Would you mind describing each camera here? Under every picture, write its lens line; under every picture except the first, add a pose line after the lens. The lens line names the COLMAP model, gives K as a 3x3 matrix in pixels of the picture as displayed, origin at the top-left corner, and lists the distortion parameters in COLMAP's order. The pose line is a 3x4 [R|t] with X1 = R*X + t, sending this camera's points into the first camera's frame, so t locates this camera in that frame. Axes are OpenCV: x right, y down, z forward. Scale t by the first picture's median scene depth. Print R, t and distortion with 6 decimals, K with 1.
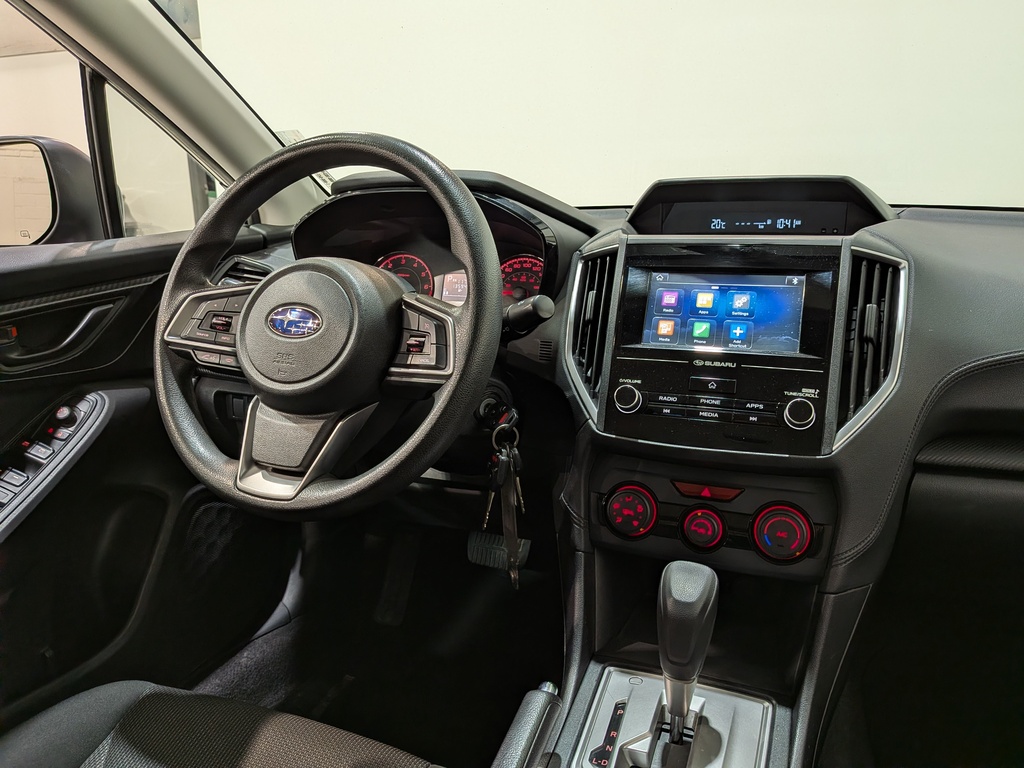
lens RADIAL K [[752.2, 0, 518.5], [0, 752.2, 378.1], [0, 0, 1]] dist [0.060072, -0.110885]
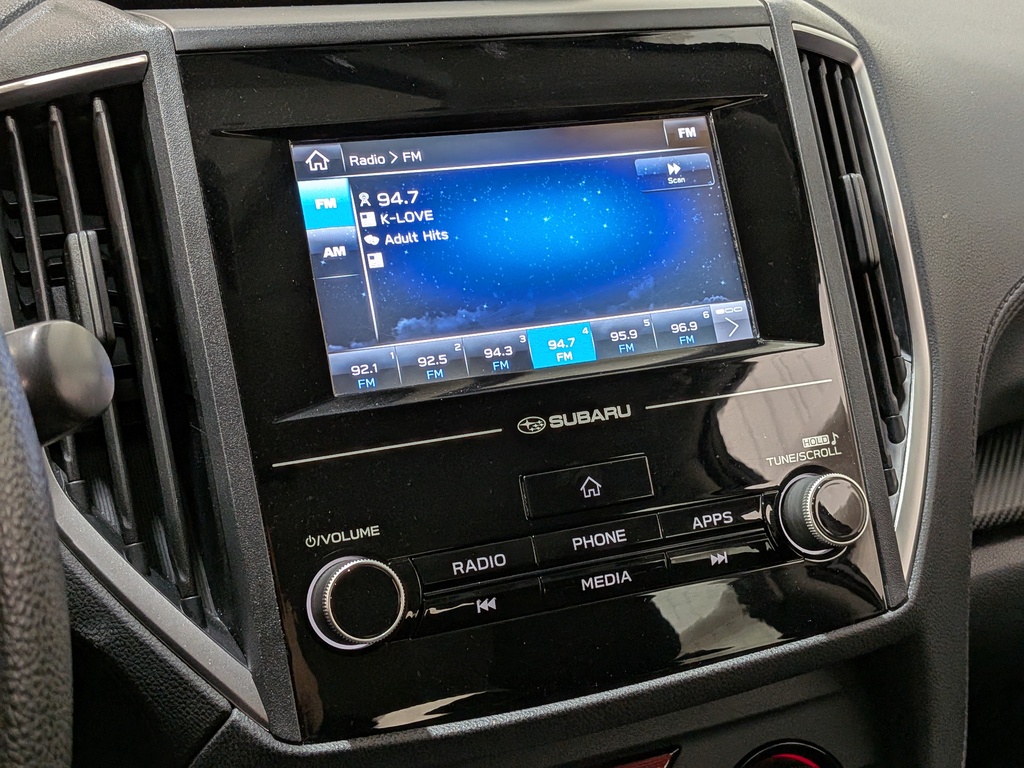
lens RADIAL K [[1505.7, 0, 512.0], [0, 1505.7, 346.0], [0, 0, 1]] dist [0.061336, 0.000000]
pose [[0.715531, -0.211695, 0.665733, -0.177898], [0.147091, 0.977270, 0.152667, -0.148167], [-0.682920, -0.011314, 0.730405, 0.534753]]
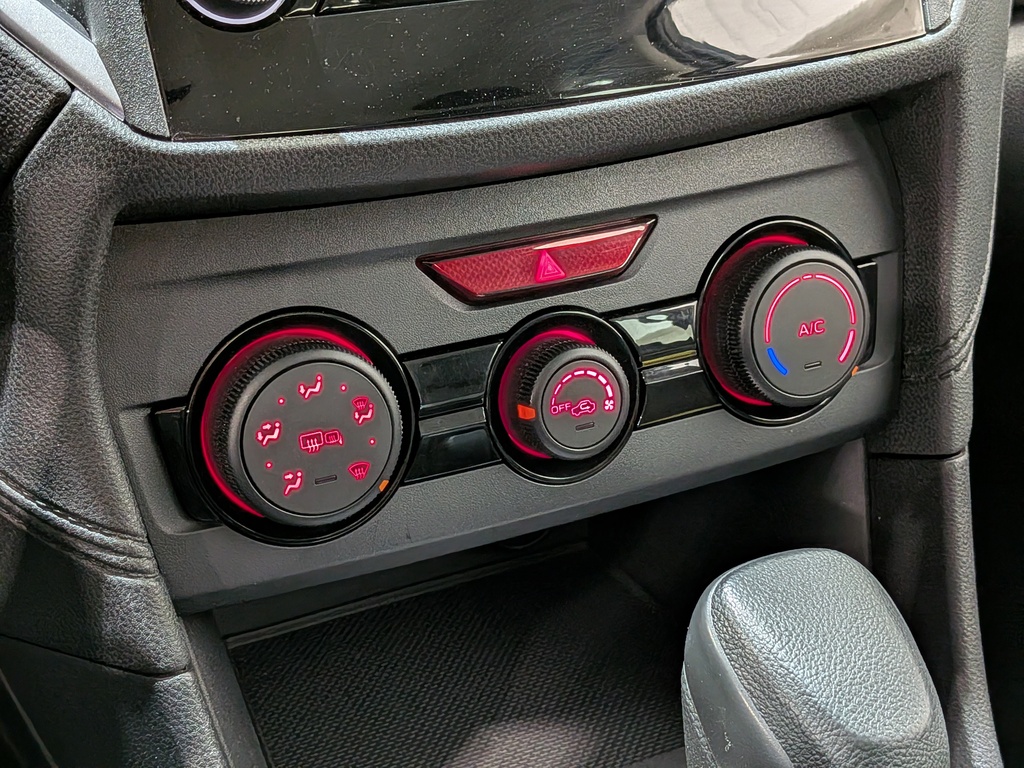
lens RADIAL K [[1505.7, 0, 502.8], [0, 1505.7, 363.5], [0, 0, 1]] dist [0.061336, 0.000000]
pose [[0.682629, -0.337169, 0.648332, -0.118924], [0.138250, 0.930761, 0.338484, 0.000924], [-0.717568, -0.141427, 0.681978, 0.638788]]
